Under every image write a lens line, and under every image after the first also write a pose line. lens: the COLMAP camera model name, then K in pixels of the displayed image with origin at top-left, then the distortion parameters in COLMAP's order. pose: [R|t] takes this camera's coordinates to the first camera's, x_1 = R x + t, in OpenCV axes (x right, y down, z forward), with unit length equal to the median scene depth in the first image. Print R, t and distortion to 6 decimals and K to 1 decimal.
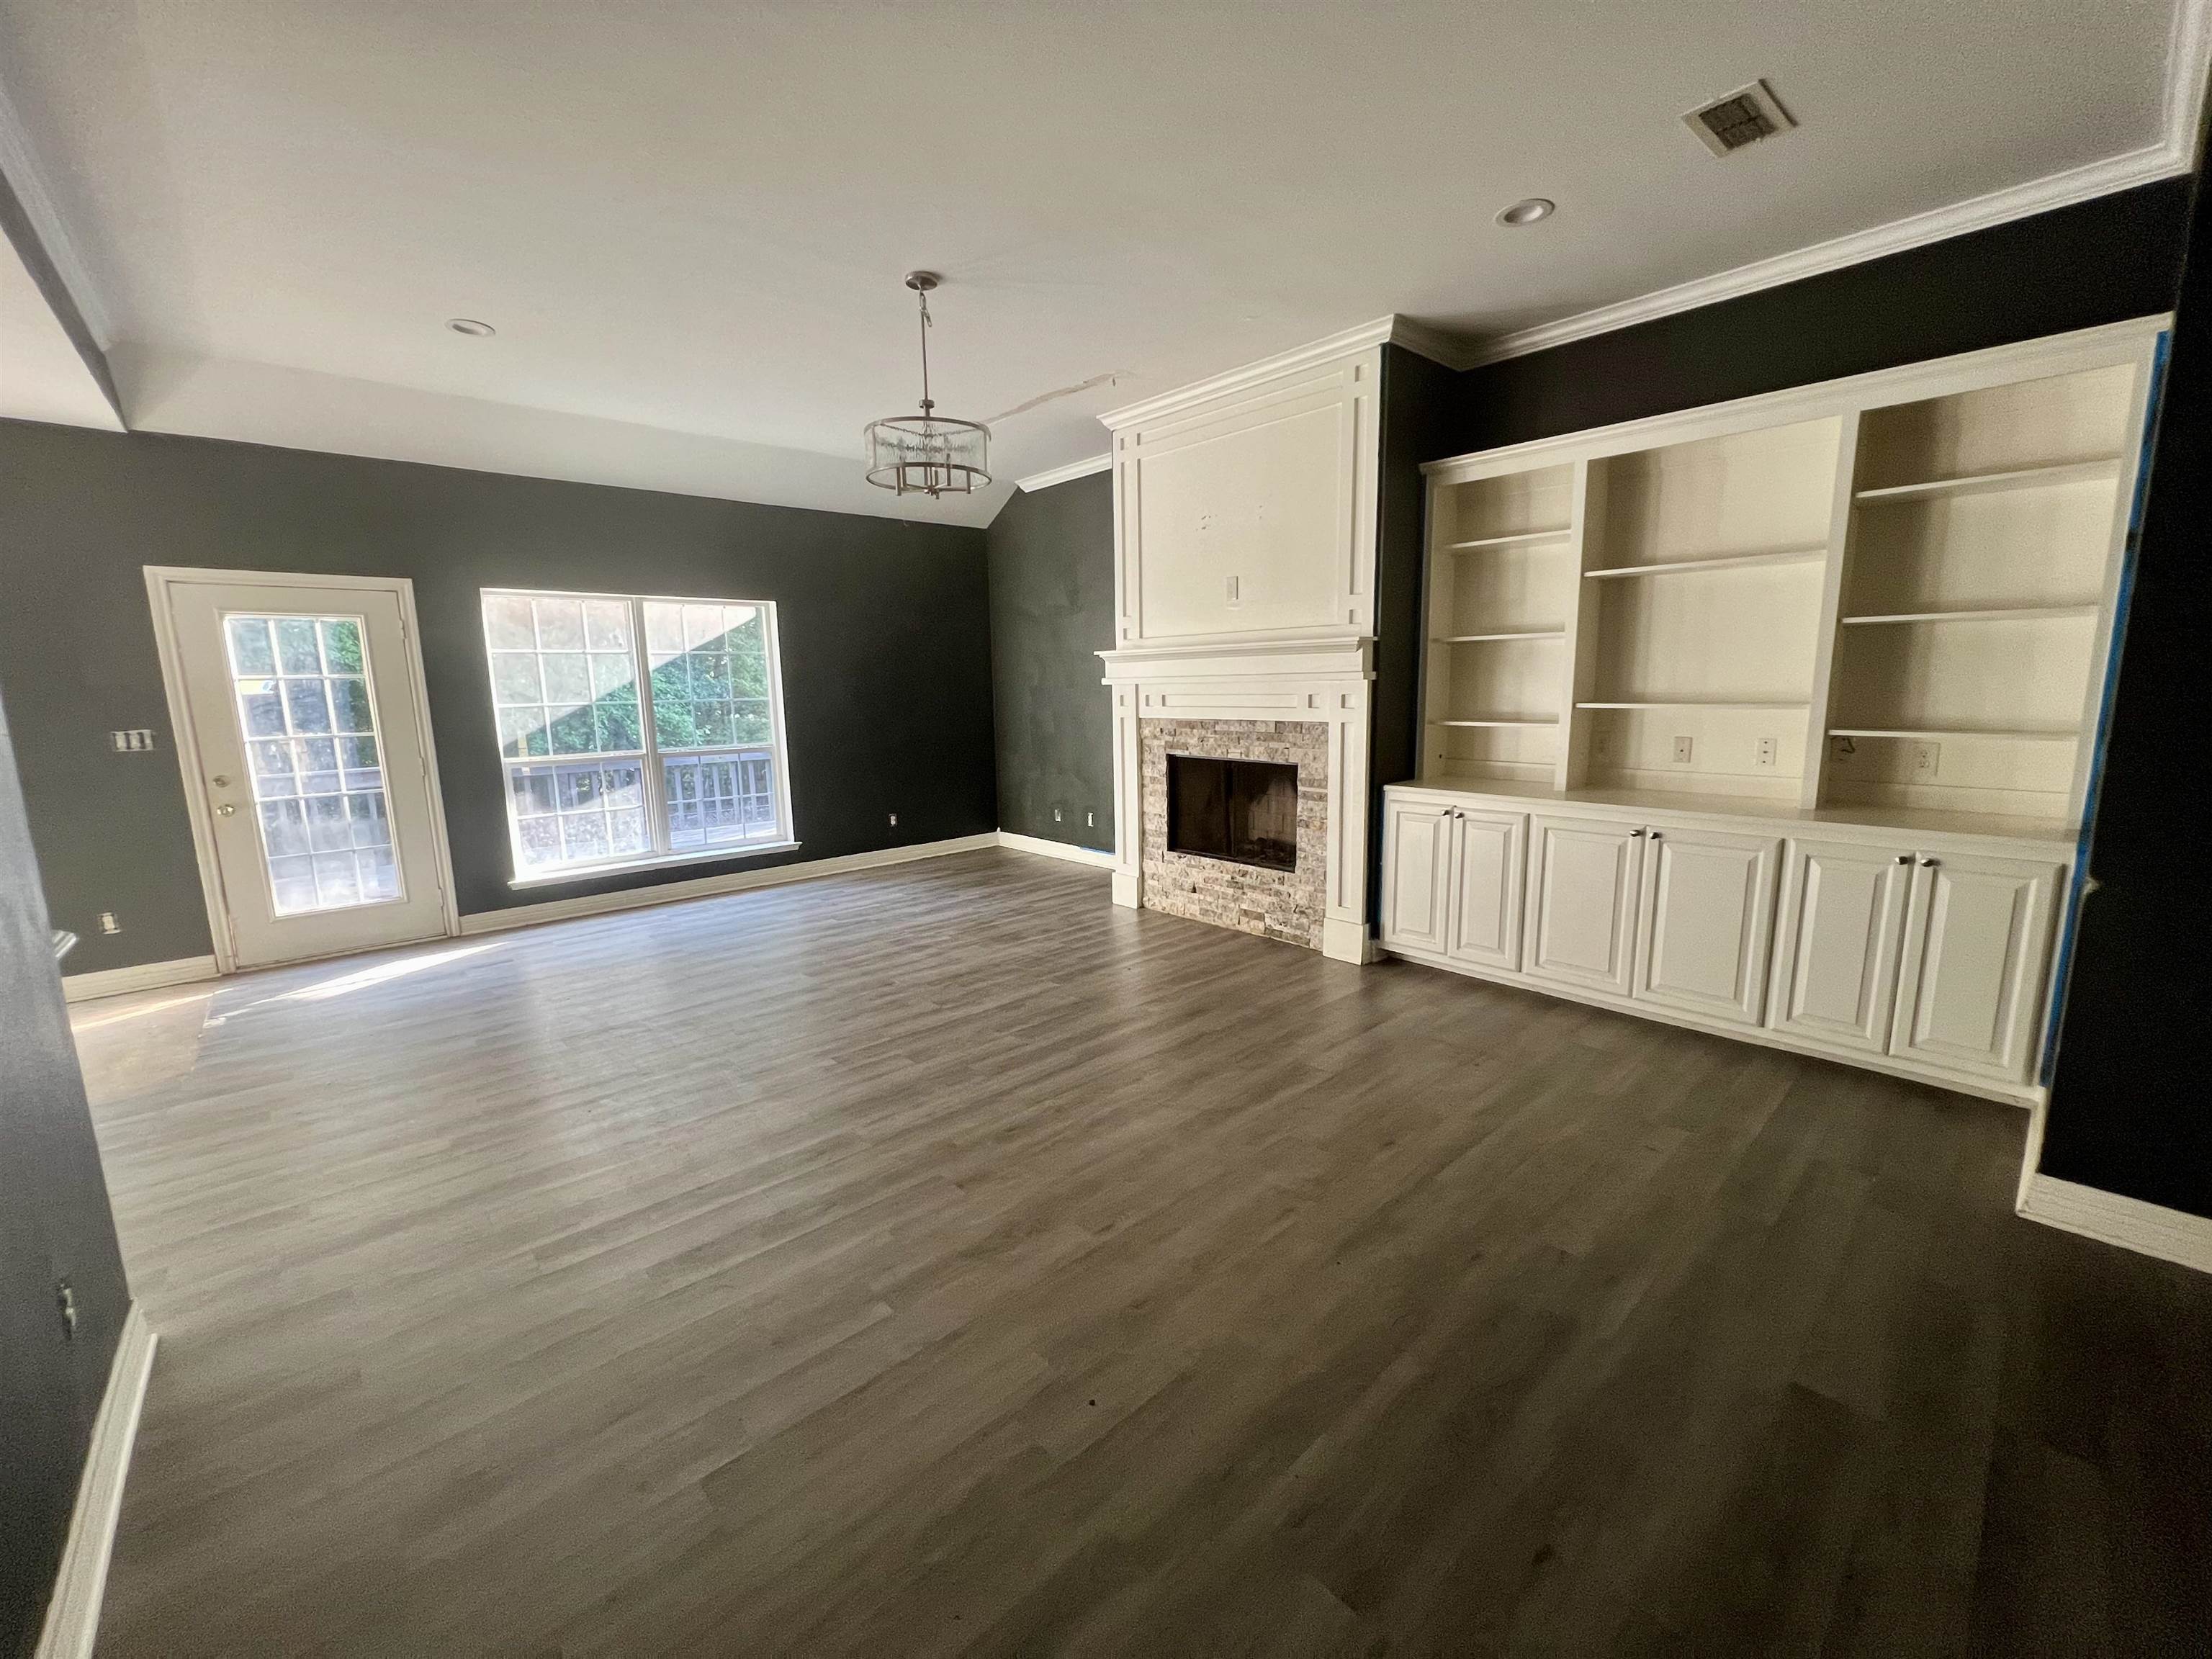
lens RADIAL K [[885.9, 0, 1103.7], [0, 885.9, 822.9], [0, 0, 1]] dist [-0.001743, -0.000197]
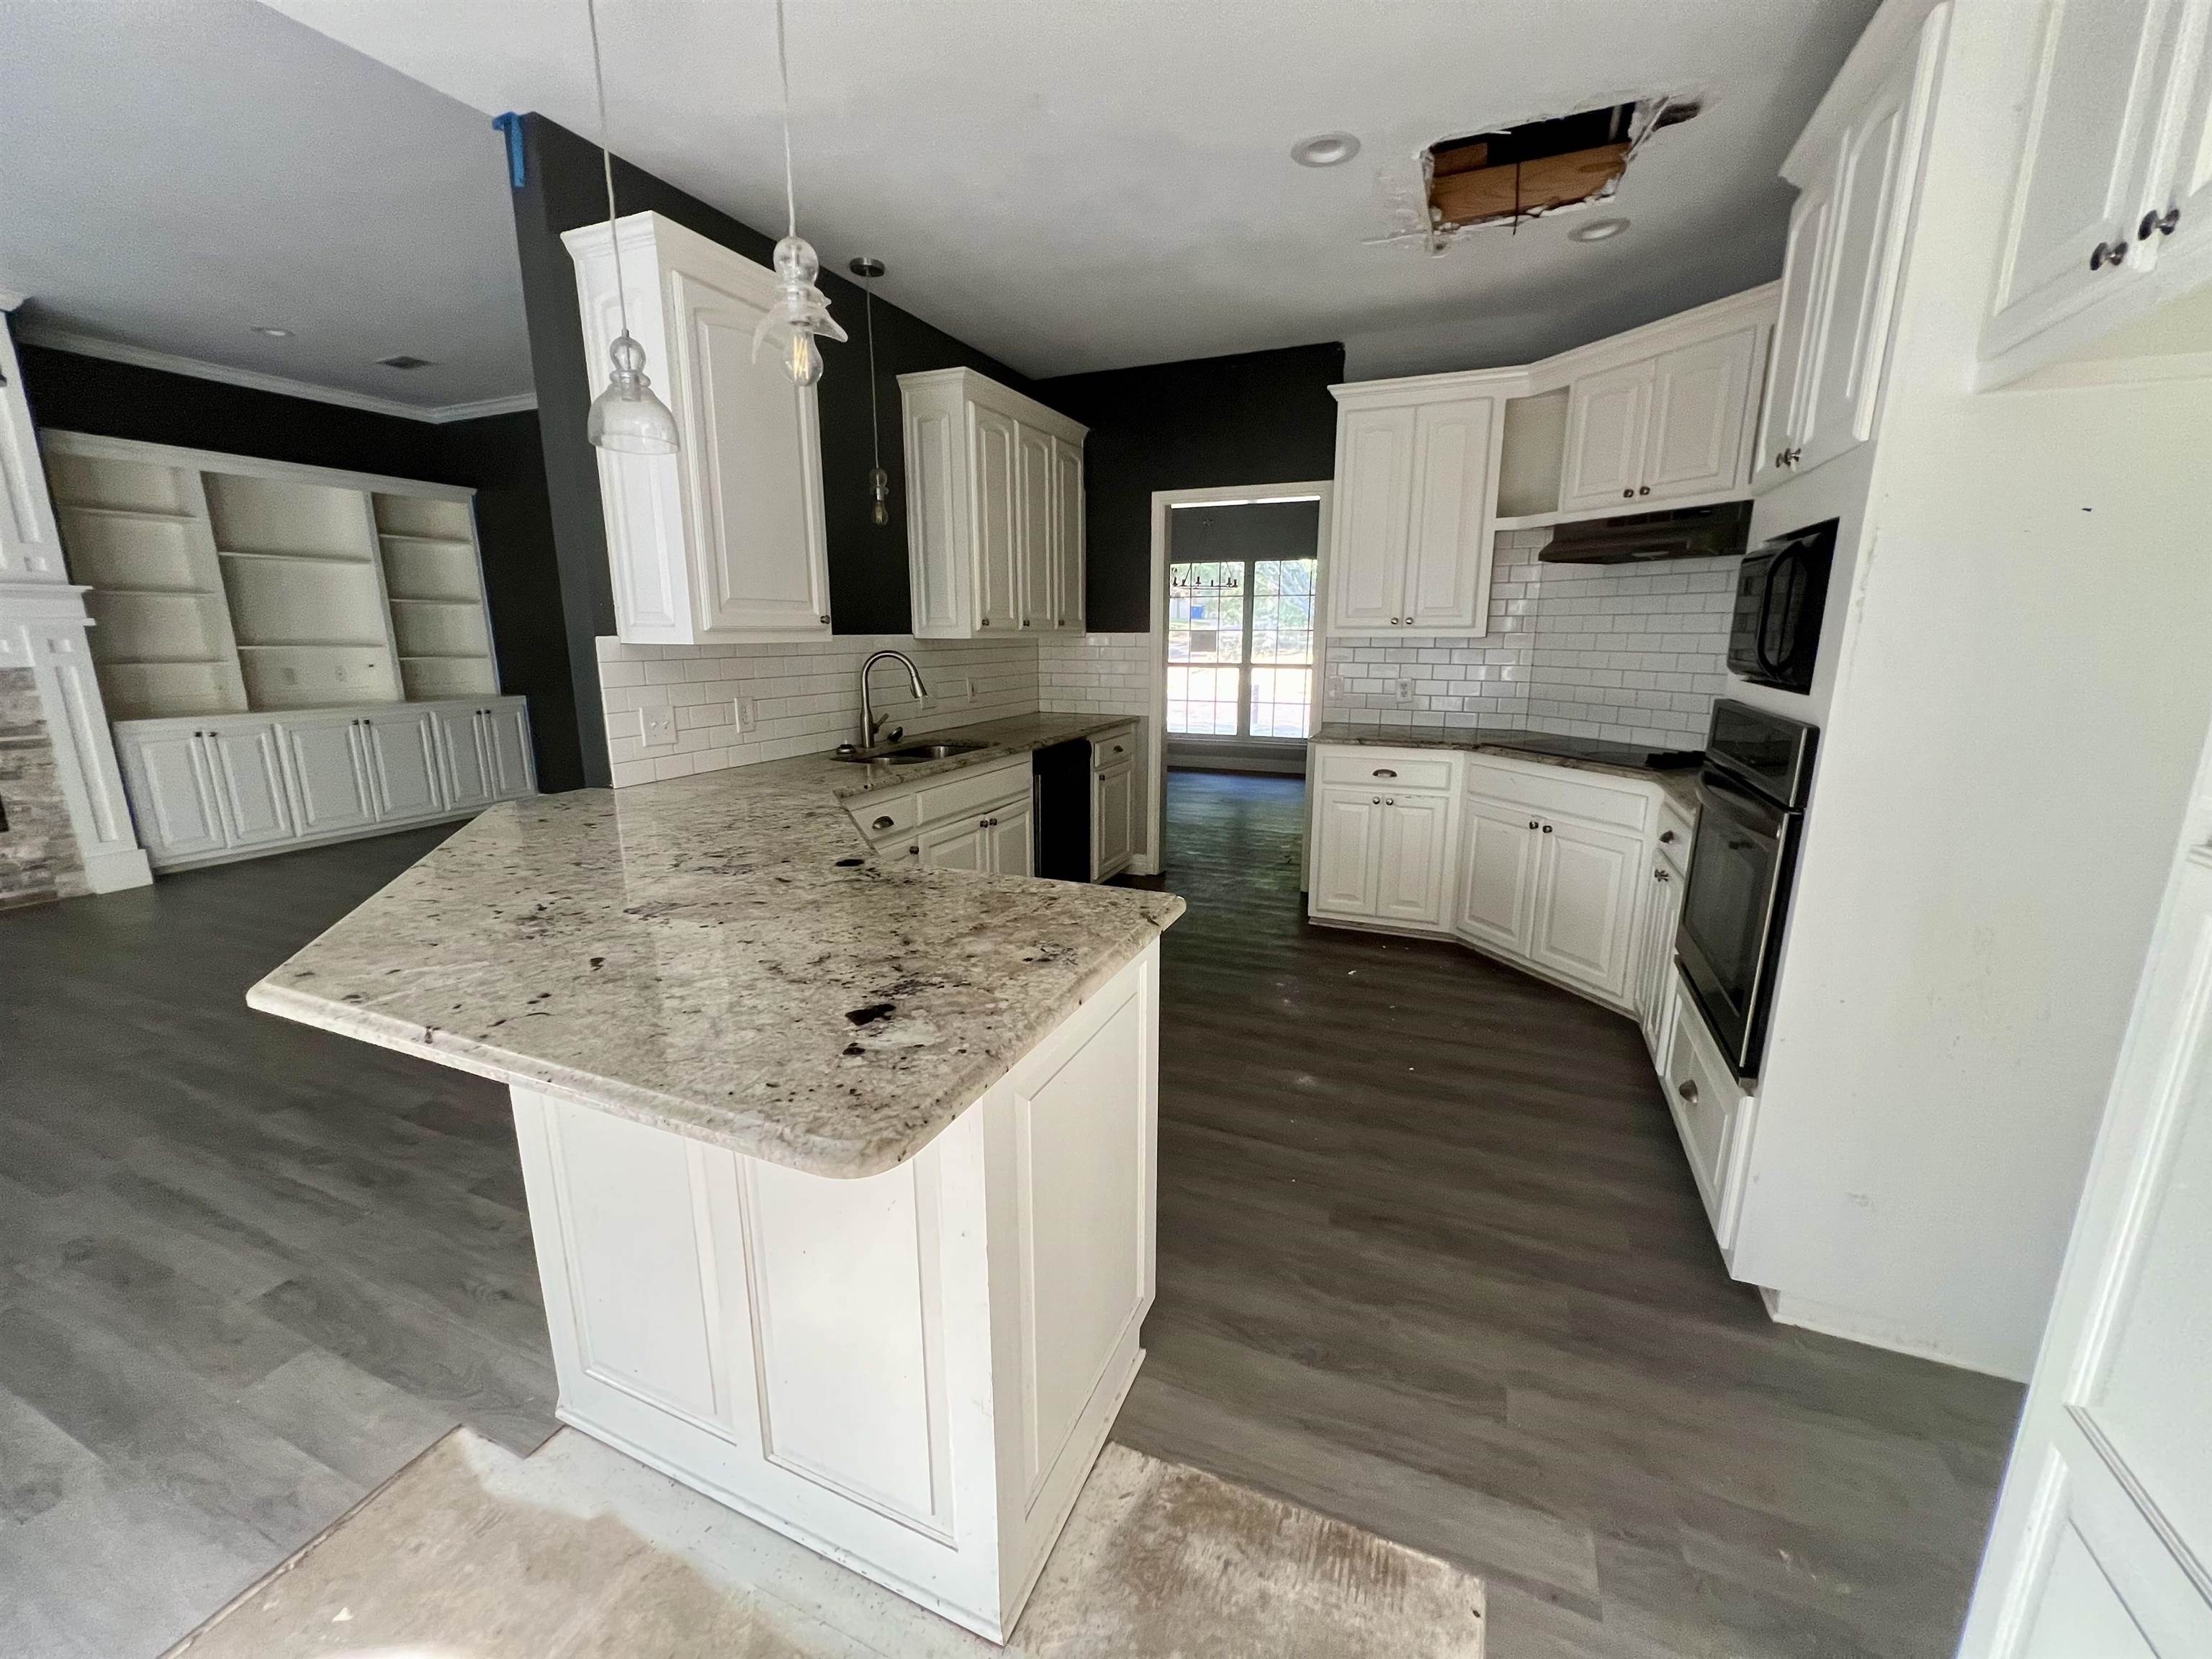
lens RADIAL K [[888.1, 0, 1108.0], [0, 888.1, 830.5], [0, 0, 1]] dist [-0.000624, 0.000079]
pose [[-0.421798, -0.178909, 0.888863, -1.066271], [0.153969, 0.951967, 0.264674, -0.013237], [-0.893521, 0.248496, -0.373991, 0.284994]]
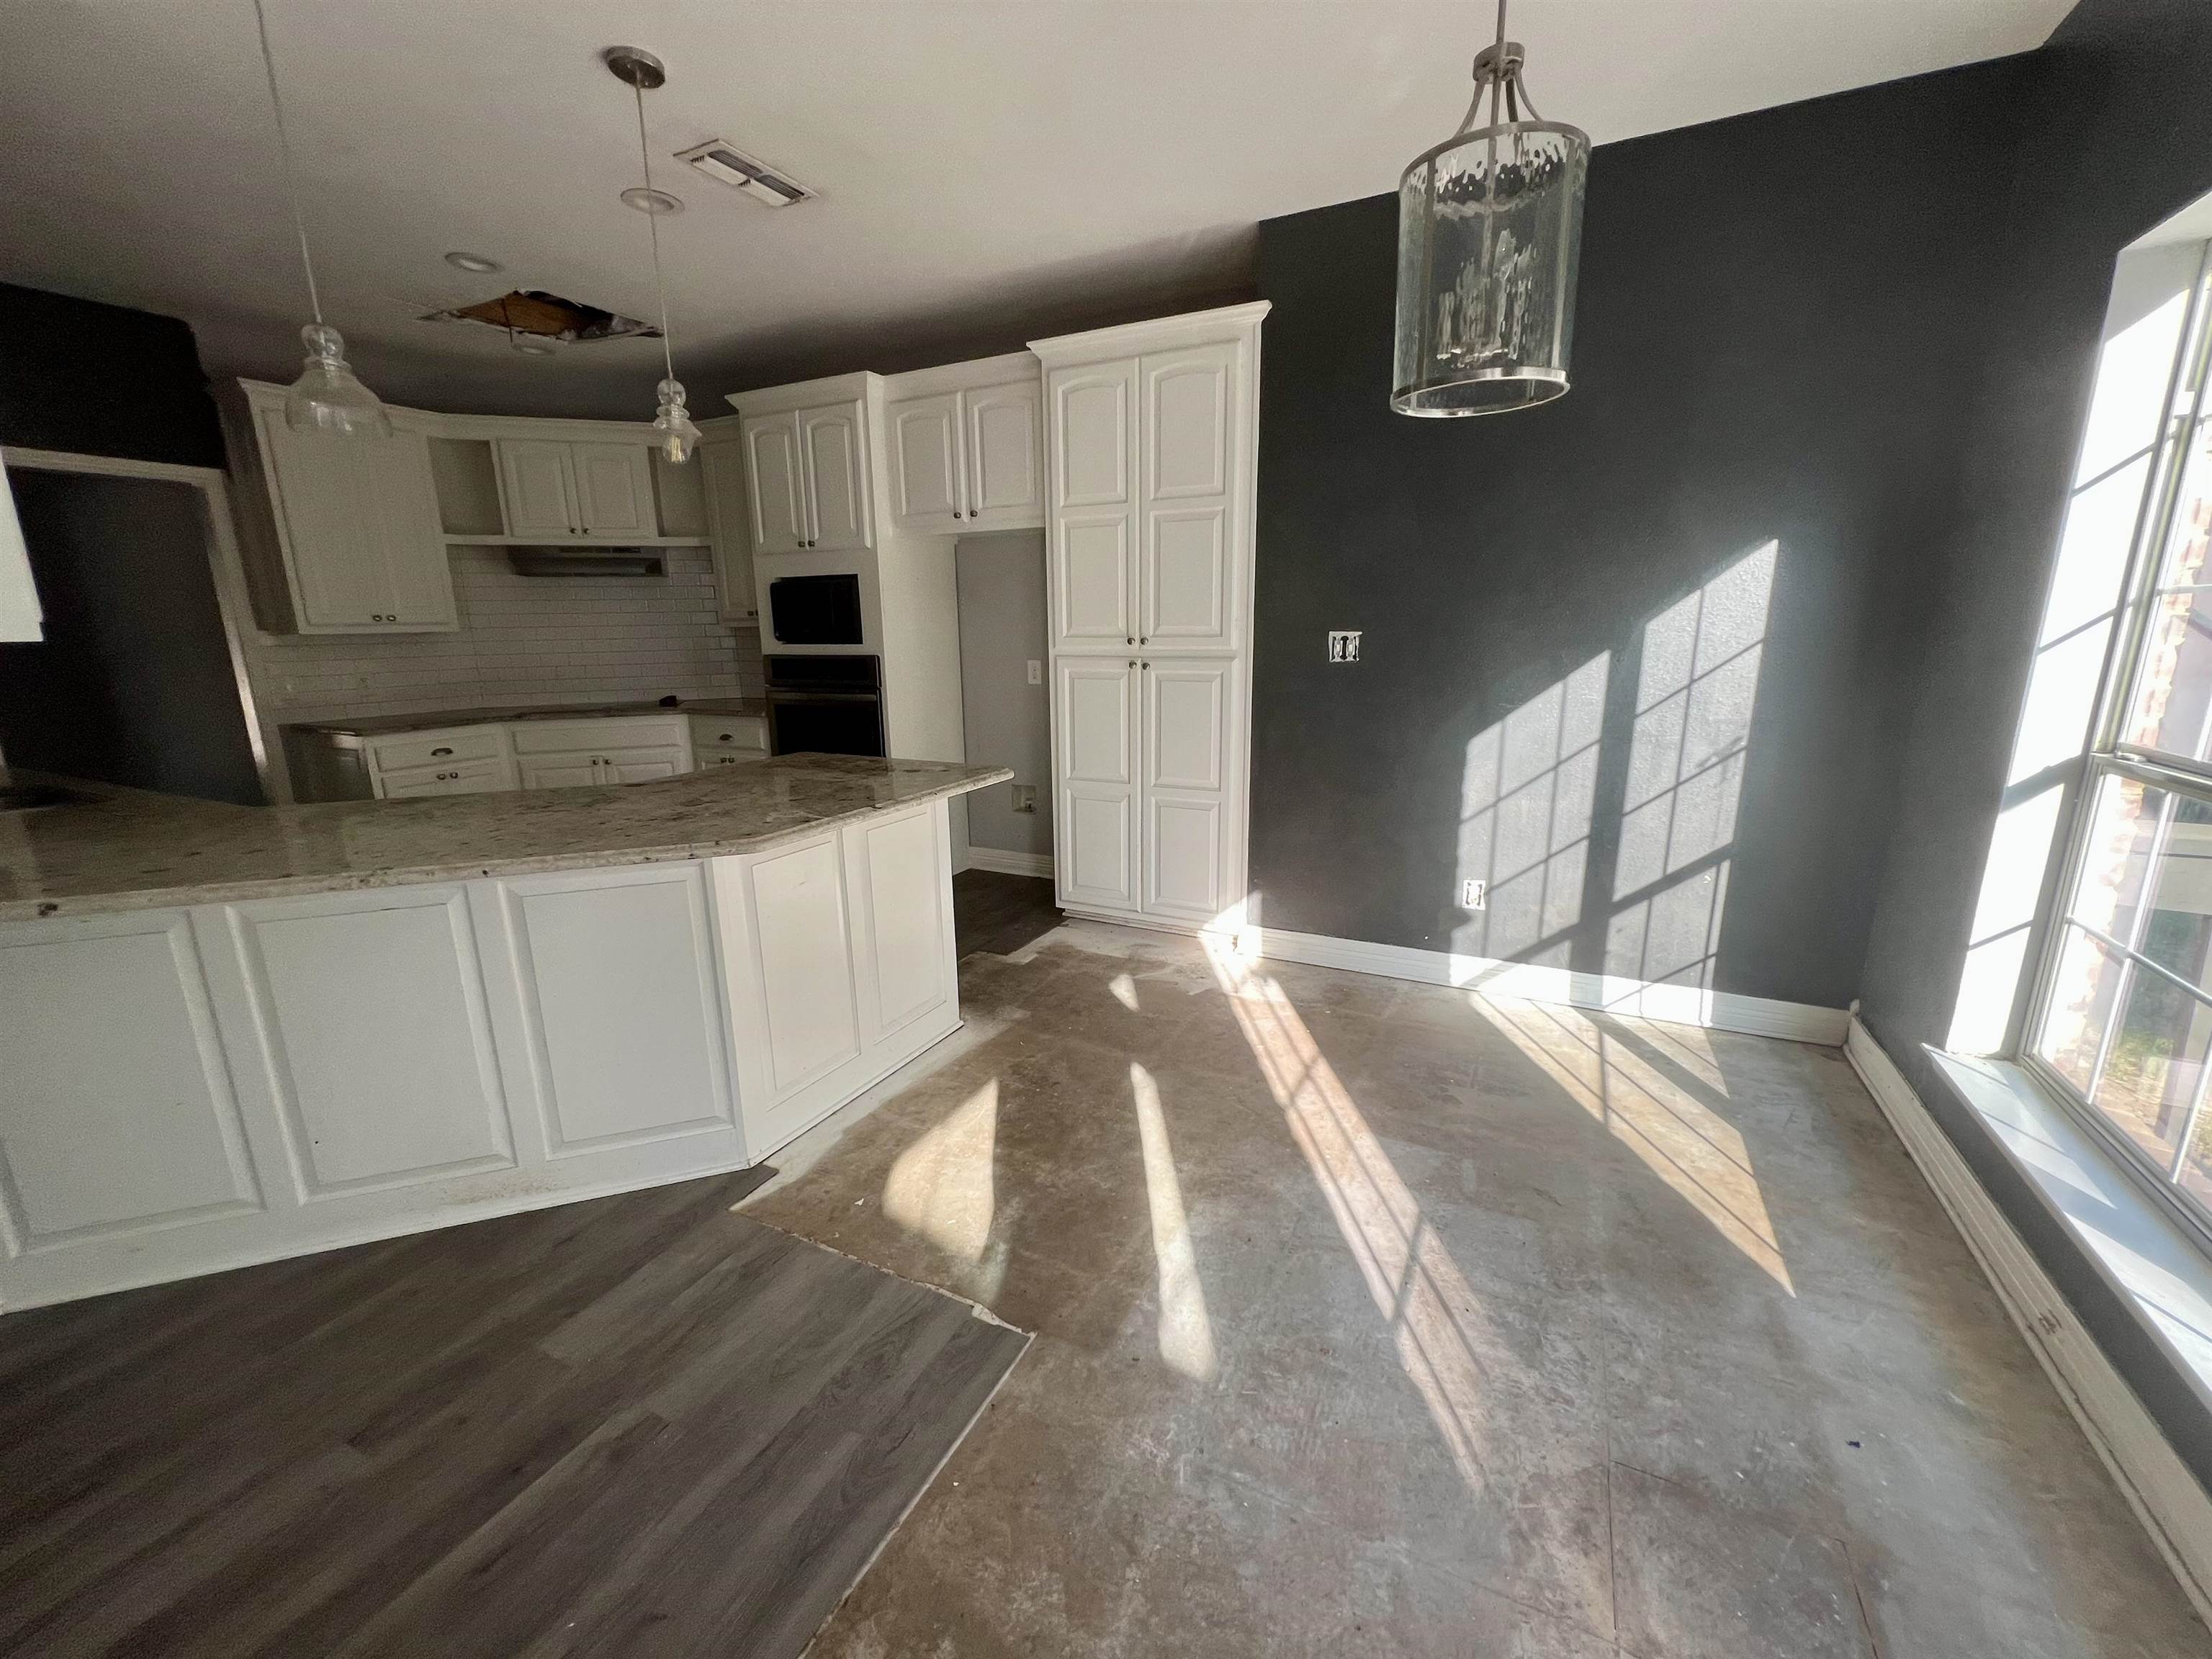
lens RADIAL K [[885.9, 0, 1103.7], [0, 885.9, 822.9], [0, 0, 1]] dist [-0.001743, -0.000197]
pose [[-0.933093, 0.111496, -0.341915, -0.768843], [-0.024731, 0.928584, 0.370297, -0.094294], [0.358783, 0.353977, -0.863698, 0.789529]]
